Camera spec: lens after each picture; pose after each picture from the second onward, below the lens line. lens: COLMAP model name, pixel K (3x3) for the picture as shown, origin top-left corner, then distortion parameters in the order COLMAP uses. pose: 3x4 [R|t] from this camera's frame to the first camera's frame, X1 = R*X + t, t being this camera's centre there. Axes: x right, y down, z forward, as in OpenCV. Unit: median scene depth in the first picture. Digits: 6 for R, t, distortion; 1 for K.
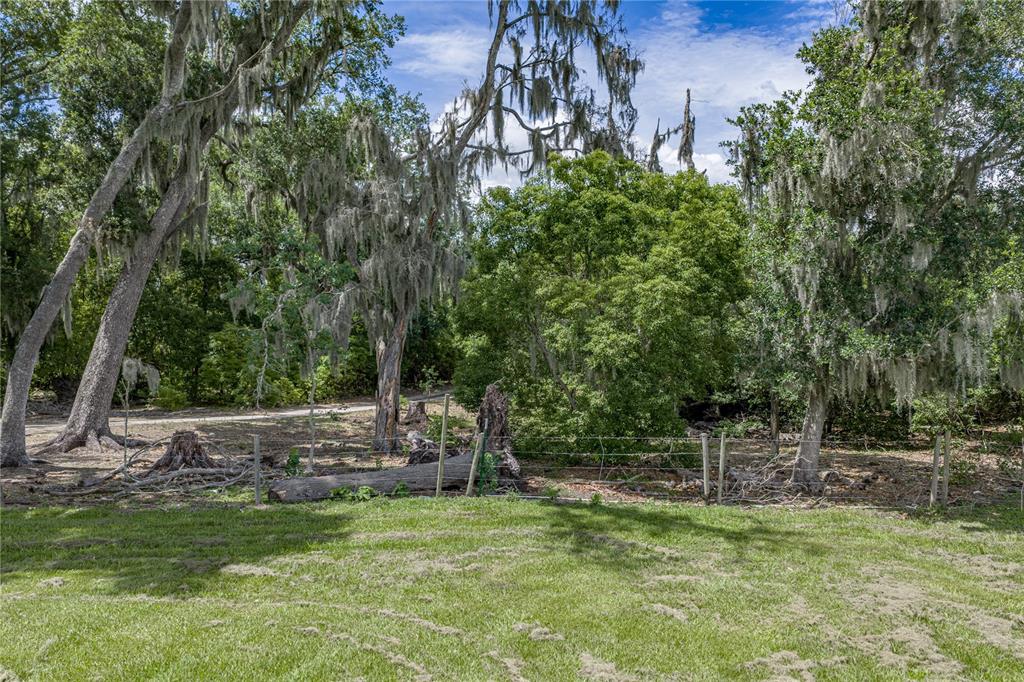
lens RADIAL K [[840.0, 0, 511.7], [0, 840.0, 338.4], [0, 0, 1]] dist [0.072692, 0.004811]
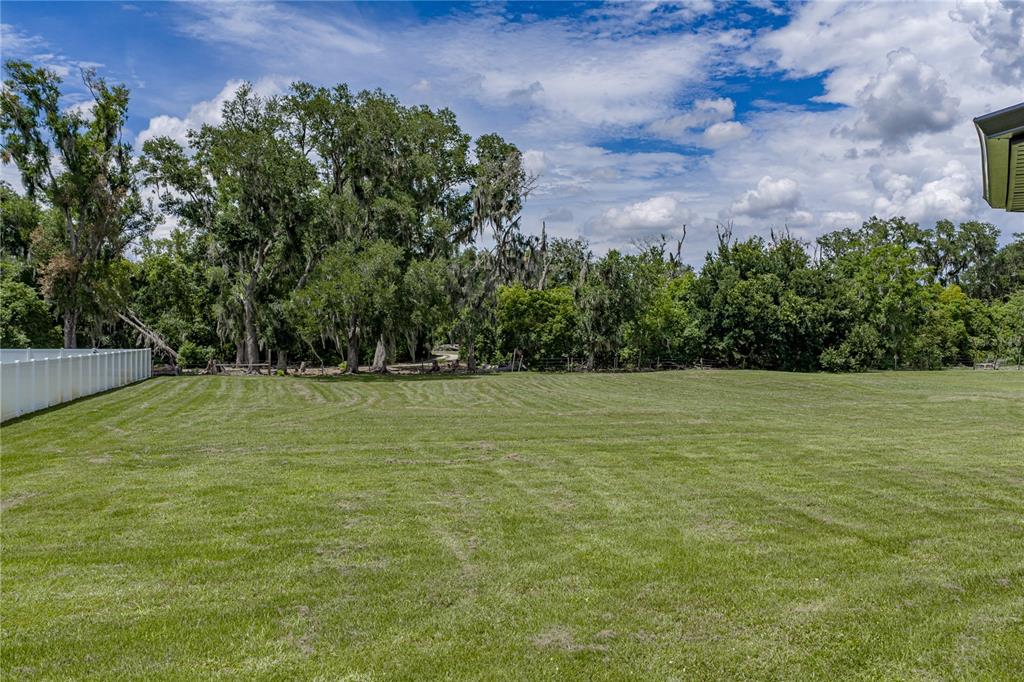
lens RADIAL K [[816.2, 0, 508.0], [0, 816.2, 343.5], [0, 0, 1]] dist [0.068554, -0.044113]
pose [[0.976010, -0.006598, 0.217626, -0.941016], [0.005453, 0.999968, 0.005862, 0.006670], [-0.217658, -0.004535, 0.976015, -2.905771]]
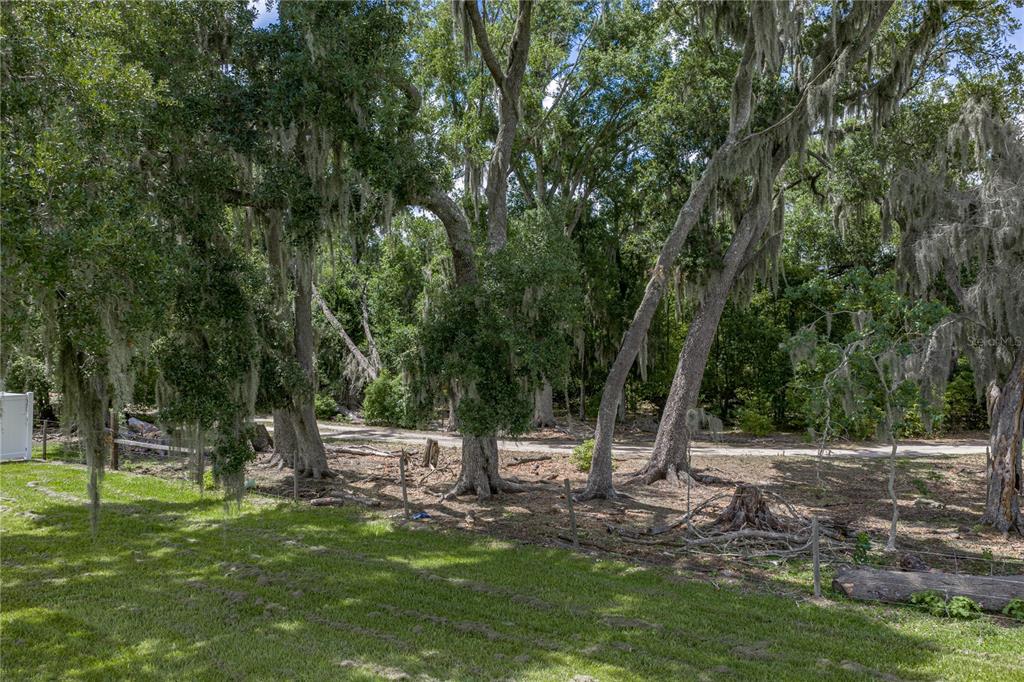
lens RADIAL K [[839.8, 0, 510.7], [0, 839.8, 340.8], [0, 0, 1]] dist [0.063359, -0.003381]
pose [[0.774950, -0.003463, -0.632013, 0.002900], [0.002632, 0.999994, -0.002252, -0.039979], [0.632017, 0.000082, 0.774955, 0.088105]]
